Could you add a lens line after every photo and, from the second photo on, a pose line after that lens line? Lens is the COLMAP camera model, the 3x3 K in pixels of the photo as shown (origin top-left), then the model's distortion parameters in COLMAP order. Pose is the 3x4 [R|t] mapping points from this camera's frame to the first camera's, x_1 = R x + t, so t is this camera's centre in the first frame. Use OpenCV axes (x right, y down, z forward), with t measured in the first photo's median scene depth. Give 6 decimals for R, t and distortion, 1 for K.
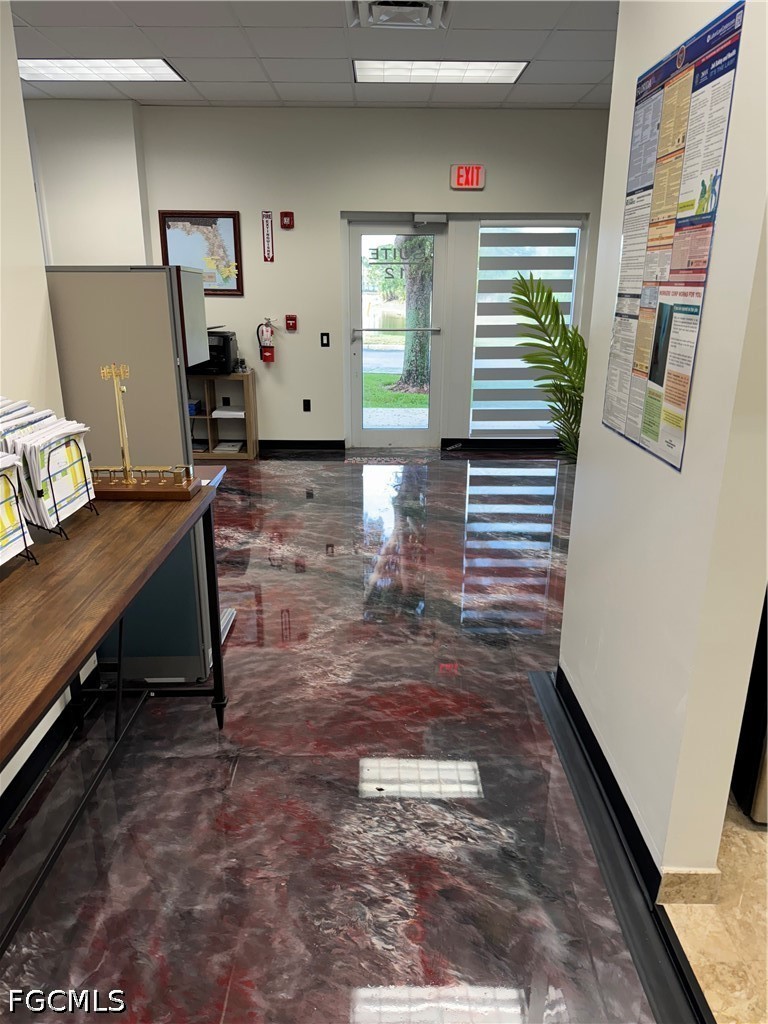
lens RADIAL K [[725.6, 0, 382.6], [0, 725.6, 516.5], [0, 0, 1]] dist [0.011950, -0.033201]
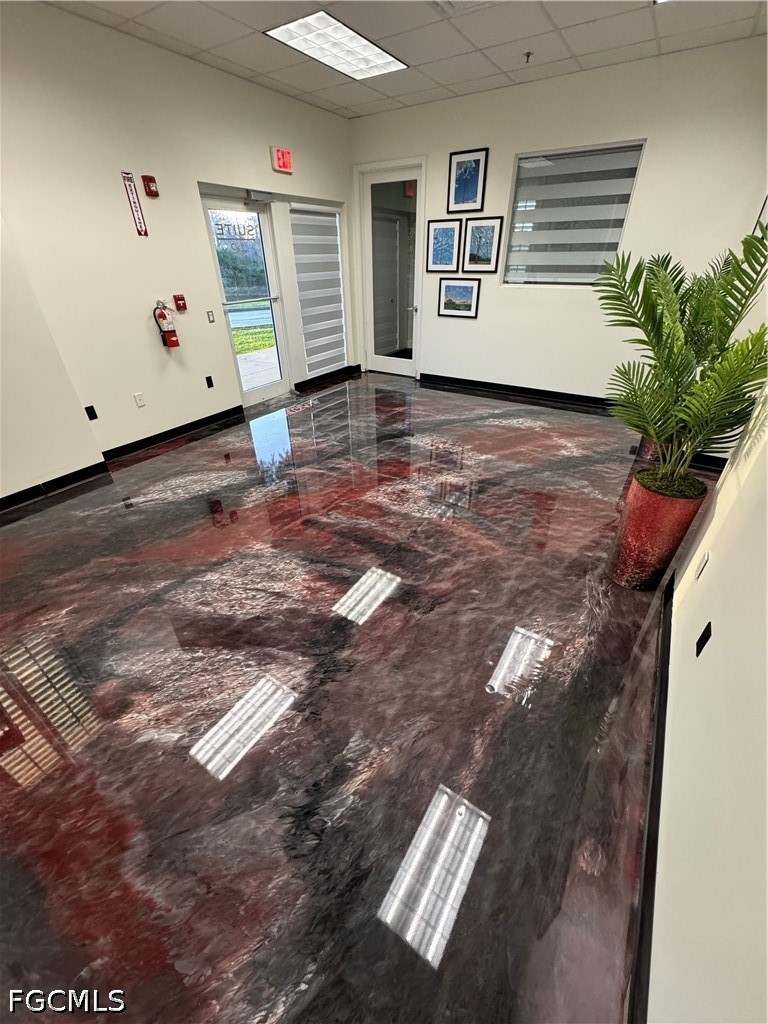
lens RADIAL K [[406.3, 0, 382.9], [0, 406.3, 504.4], [0, 0, 1]] dist [-0.004603, -0.000176]
pose [[0.549711, -0.447947, 0.705096, -0.514072], [0.271871, 0.894051, 0.356032, -0.143786], [-0.789876, -0.004020, 0.613254, 0.437039]]
